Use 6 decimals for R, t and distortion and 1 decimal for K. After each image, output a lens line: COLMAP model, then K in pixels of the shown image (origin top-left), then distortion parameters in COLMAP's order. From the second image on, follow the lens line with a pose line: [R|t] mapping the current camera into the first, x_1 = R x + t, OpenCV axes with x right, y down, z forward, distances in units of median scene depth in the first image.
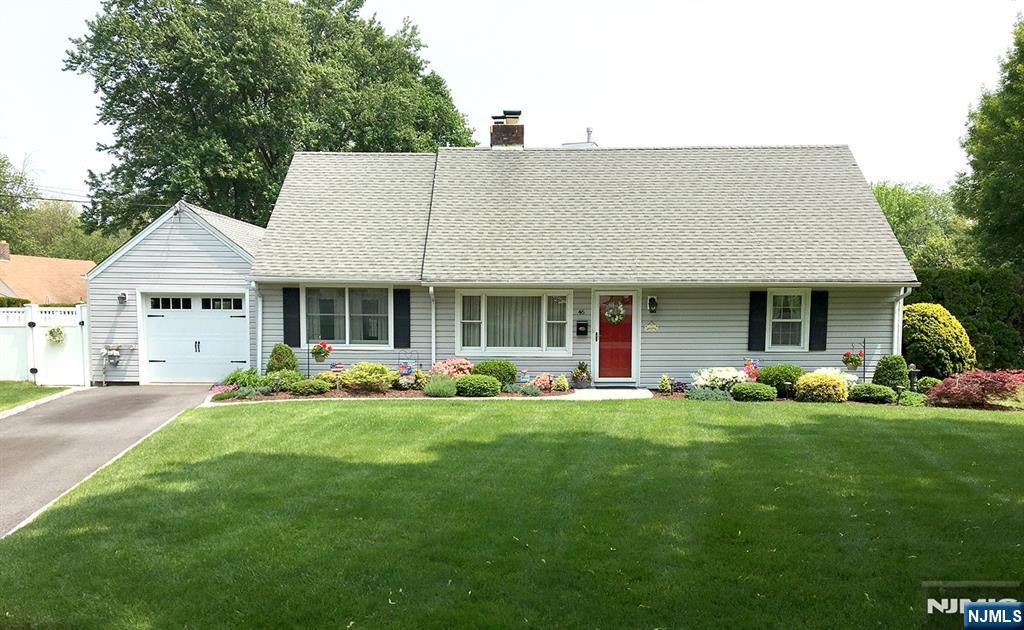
lens RADIAL K [[1026.1, 0, 512.0], [0, 1026.1, 315.4], [0, 0, 1]] dist [-0.006250, 0.000000]
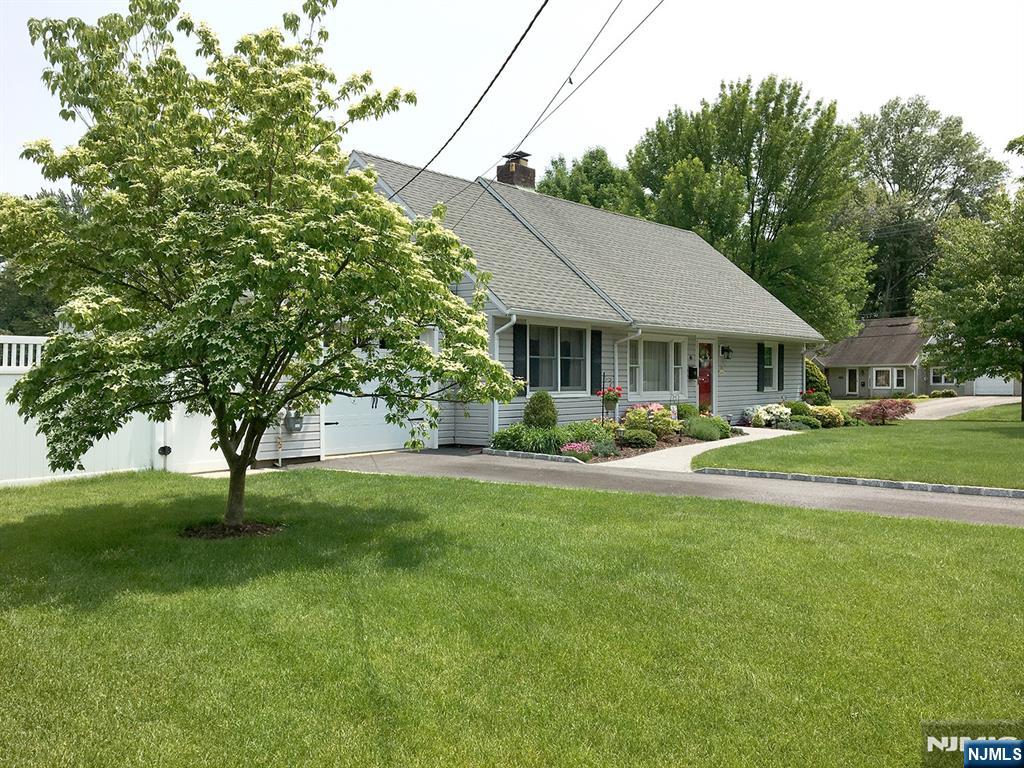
lens RADIAL K [[864.1, 0, 511.8], [0, 864.1, 382.4], [0, 0, 1]] dist [0.004094, 0.000284]
pose [[0.642898, -0.010082, 0.765885, -0.741199], [0.005471, 0.999948, 0.008571, 0.013443], [-0.765932, -0.001320, 0.642920, 0.563431]]
